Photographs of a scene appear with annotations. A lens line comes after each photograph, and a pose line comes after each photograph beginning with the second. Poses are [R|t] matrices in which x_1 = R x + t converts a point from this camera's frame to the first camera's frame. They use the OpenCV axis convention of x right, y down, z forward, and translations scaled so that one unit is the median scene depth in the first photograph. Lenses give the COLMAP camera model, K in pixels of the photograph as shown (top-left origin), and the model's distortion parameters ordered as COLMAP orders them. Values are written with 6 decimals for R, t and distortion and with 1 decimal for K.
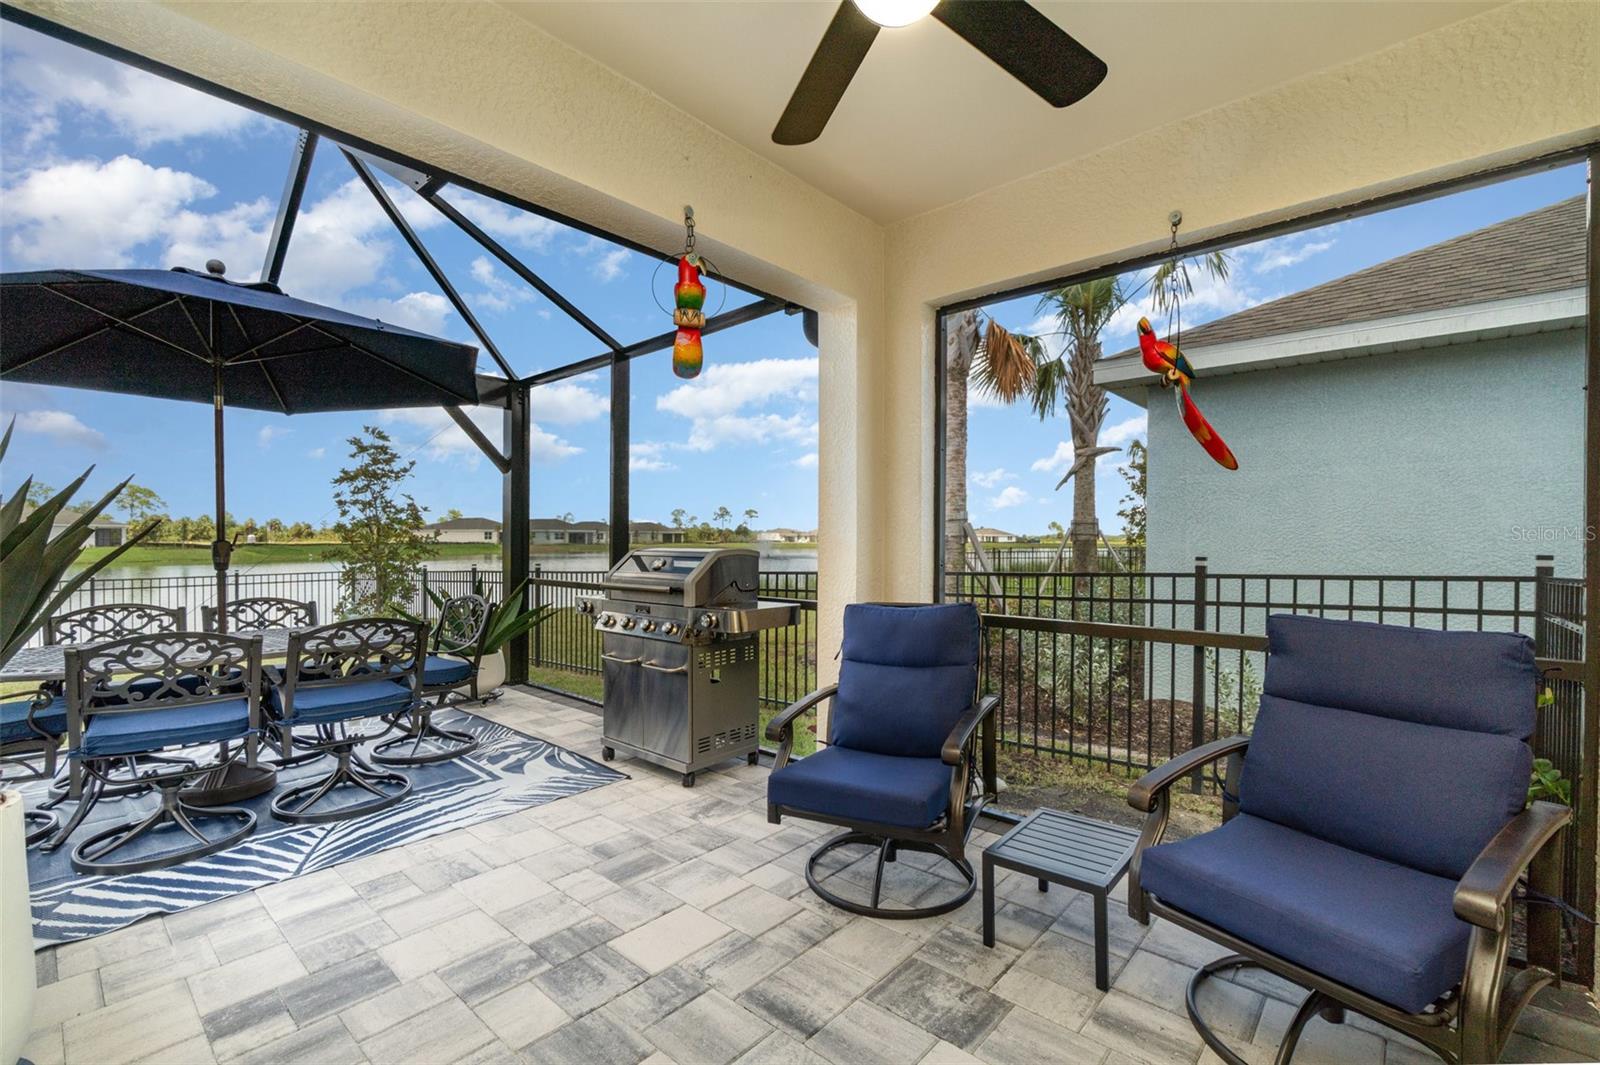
lens RADIAL K [[700.8, 0, 800.0], [0, 700.8, 532.5], [0, 0, 1]] dist [-0.000563, -0.000089]
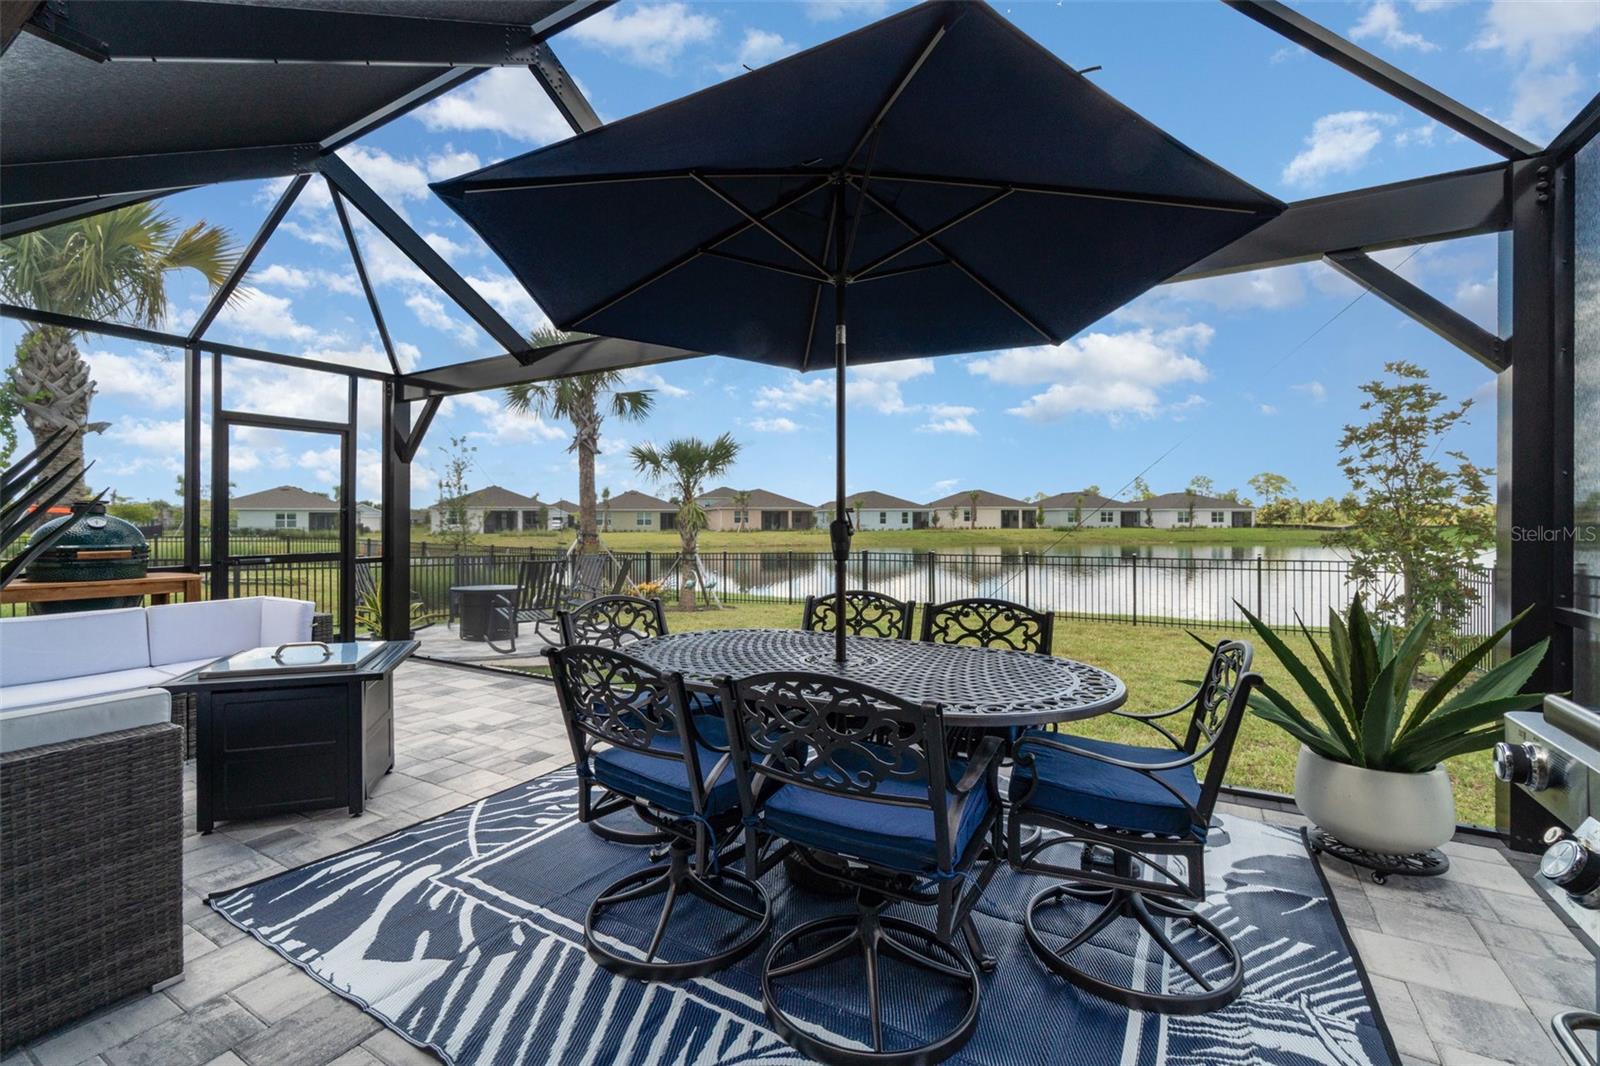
lens RADIAL K [[682.0, 0, 796.7], [0, 682.0, 521.5], [0, 0, 1]] dist [-0.000430, 0.000115]
pose [[0.183136, -0.002351, -0.983085, -0.137488], [0.012801, 0.999918, -0.000006, 0.012264], [0.983004, -0.012584, 0.183151, 0.907727]]
